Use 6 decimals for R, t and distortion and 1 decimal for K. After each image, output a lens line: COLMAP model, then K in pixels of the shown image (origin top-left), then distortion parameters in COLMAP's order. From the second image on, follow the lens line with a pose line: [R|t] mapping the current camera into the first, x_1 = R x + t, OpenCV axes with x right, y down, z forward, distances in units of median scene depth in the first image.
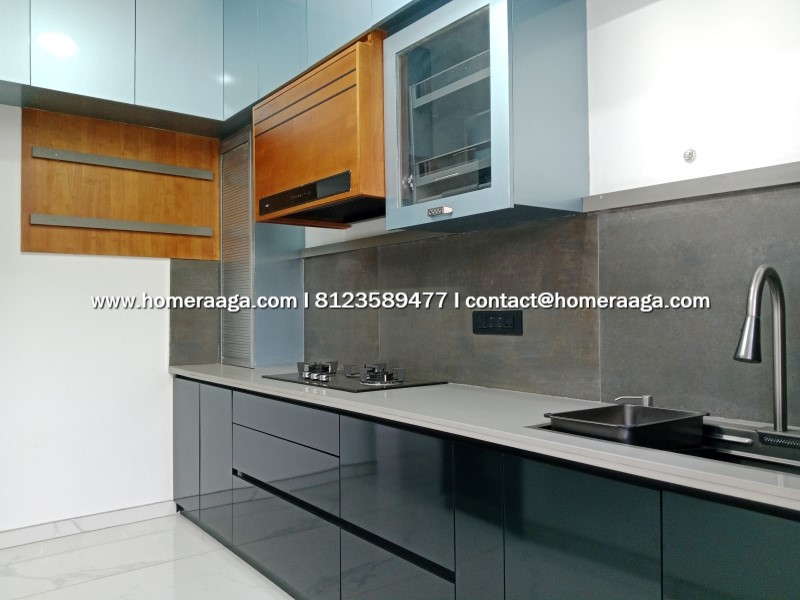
lens RADIAL K [[626.1, 0, 400.0], [0, 626.1, 300.0], [0, 0, 1]] dist [-0.003163, -0.000908]
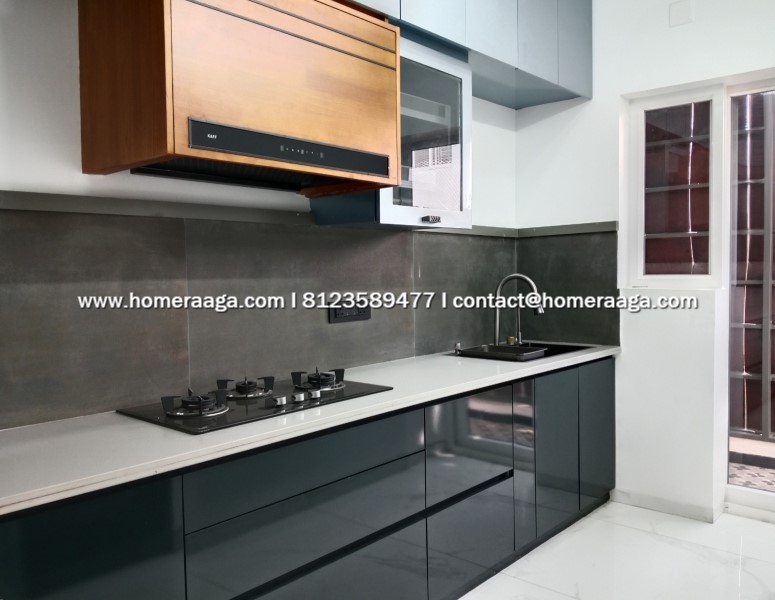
lens RADIAL K [[645.2, 0, 387.5], [0, 645.2, 300.0], [0, 0, 1]] dist [0.005207, 0.001201]
pose [[-0.204640, -0.030450, 0.978364, -0.987499], [0.000212, 0.999515, 0.031153, -0.020004], [-0.978837, 0.006582, -0.204534, 1.144477]]
